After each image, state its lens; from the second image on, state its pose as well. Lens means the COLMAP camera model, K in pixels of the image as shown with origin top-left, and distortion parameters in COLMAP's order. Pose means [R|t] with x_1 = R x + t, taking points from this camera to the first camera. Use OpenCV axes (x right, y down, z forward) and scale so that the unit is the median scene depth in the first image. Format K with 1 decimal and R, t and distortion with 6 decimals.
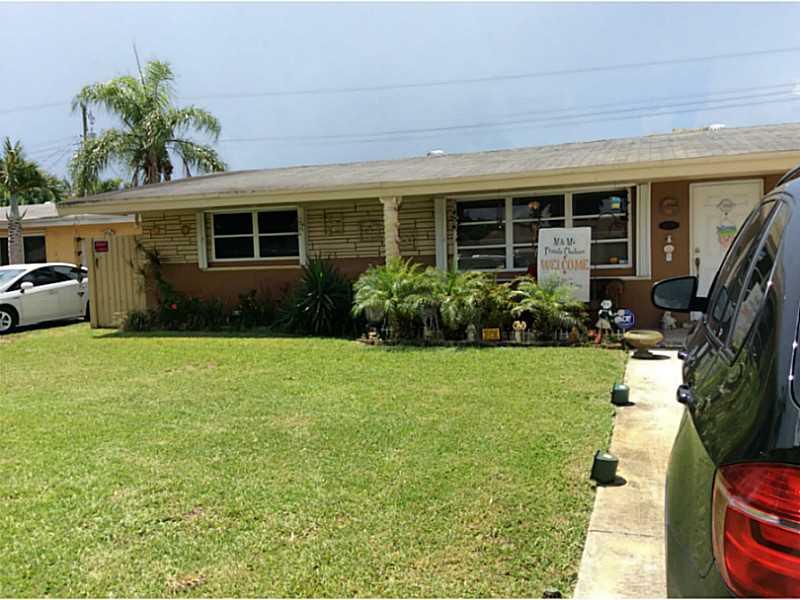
lens RADIAL K [[544.4, 0, 400.0], [0, 544.4, 300.0], [0, 0, 1]] dist [0.182056, -0.220004]
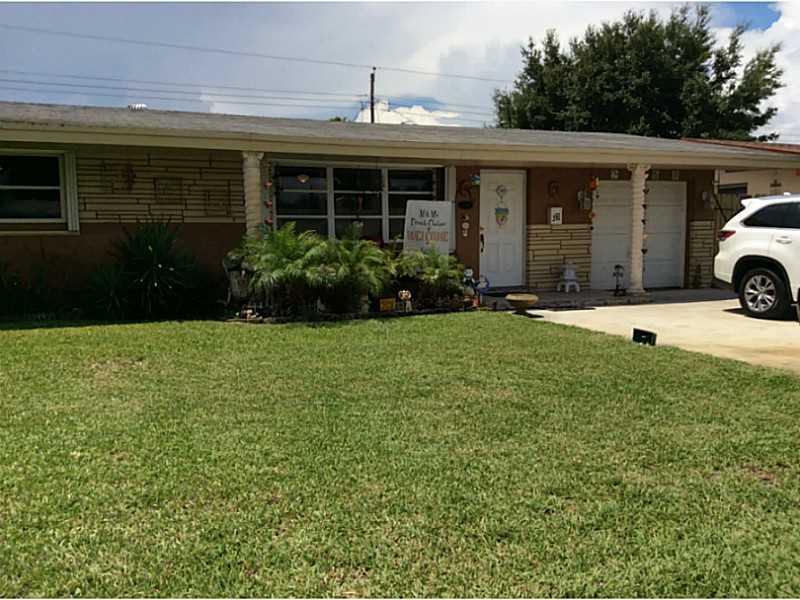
lens RADIAL K [[544.4, 0, 400.0], [0, 544.4, 300.0], [0, 0, 1]] dist [0.182056, -0.220004]
pose [[0.848213, -0.042447, 0.527952, -0.284736], [0.020848, 0.998687, 0.046799, 0.007383], [-0.529245, -0.028689, 0.847984, 0.130945]]
